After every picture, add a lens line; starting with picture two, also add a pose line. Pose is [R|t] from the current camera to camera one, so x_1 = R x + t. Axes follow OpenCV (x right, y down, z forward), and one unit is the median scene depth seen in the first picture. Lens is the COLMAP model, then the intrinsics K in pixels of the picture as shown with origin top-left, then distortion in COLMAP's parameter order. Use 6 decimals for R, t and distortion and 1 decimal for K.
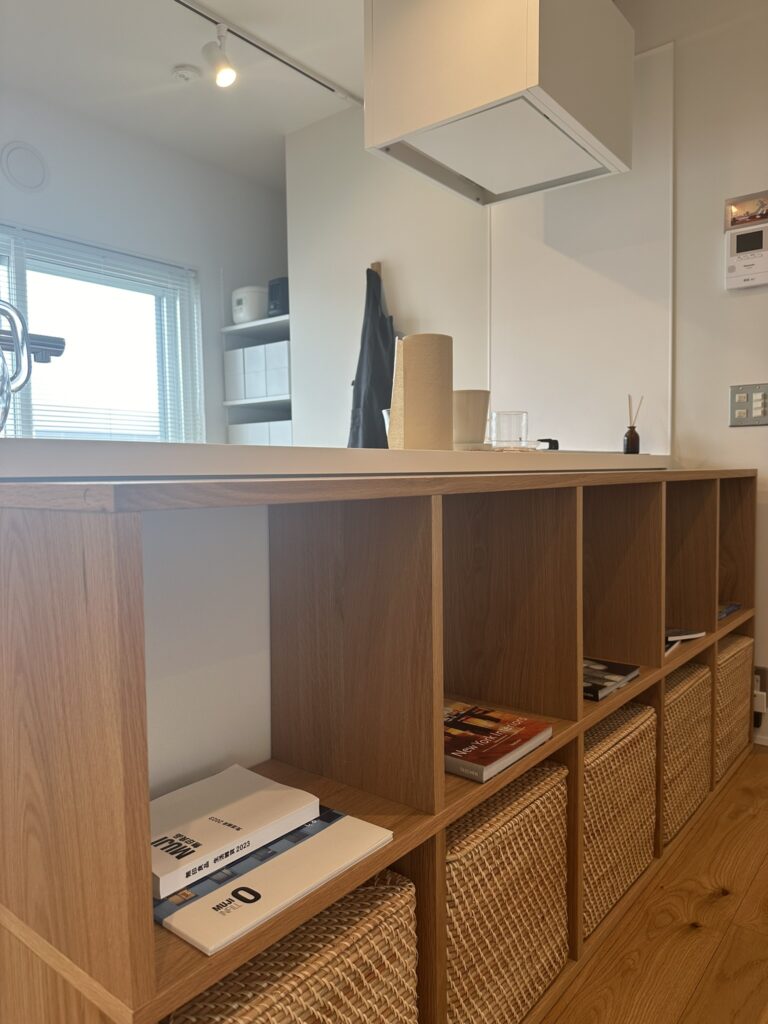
lens RADIAL K [[728.9, 0, 382.5], [0, 728.9, 514.0], [0, 0, 1]] dist [-0.008949, -0.005992]
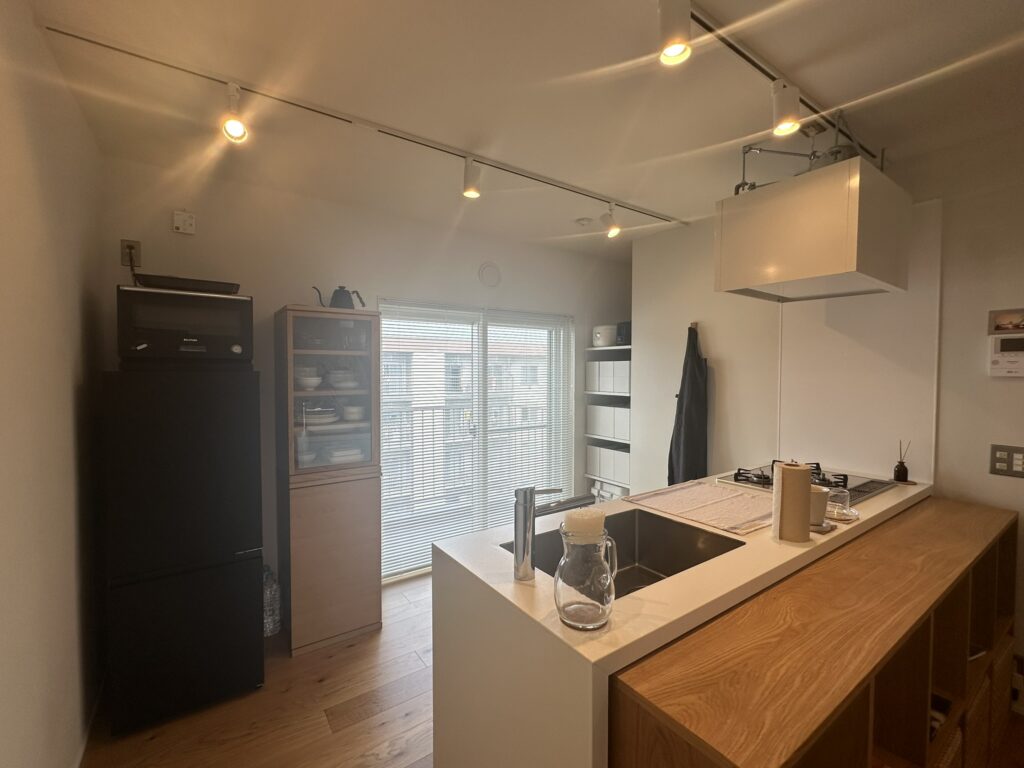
lens RADIAL K [[446.8, 0, 514.9], [0, 446.8, 383.7], [0, 0, 1]] dist [-0.002844, -0.000205]
pose [[0.962489, 0.021537, -0.270466, -0.120776], [-0.029017, 0.999298, -0.023687, -0.177956], [0.269766, 0.030646, 0.962438, -0.043804]]
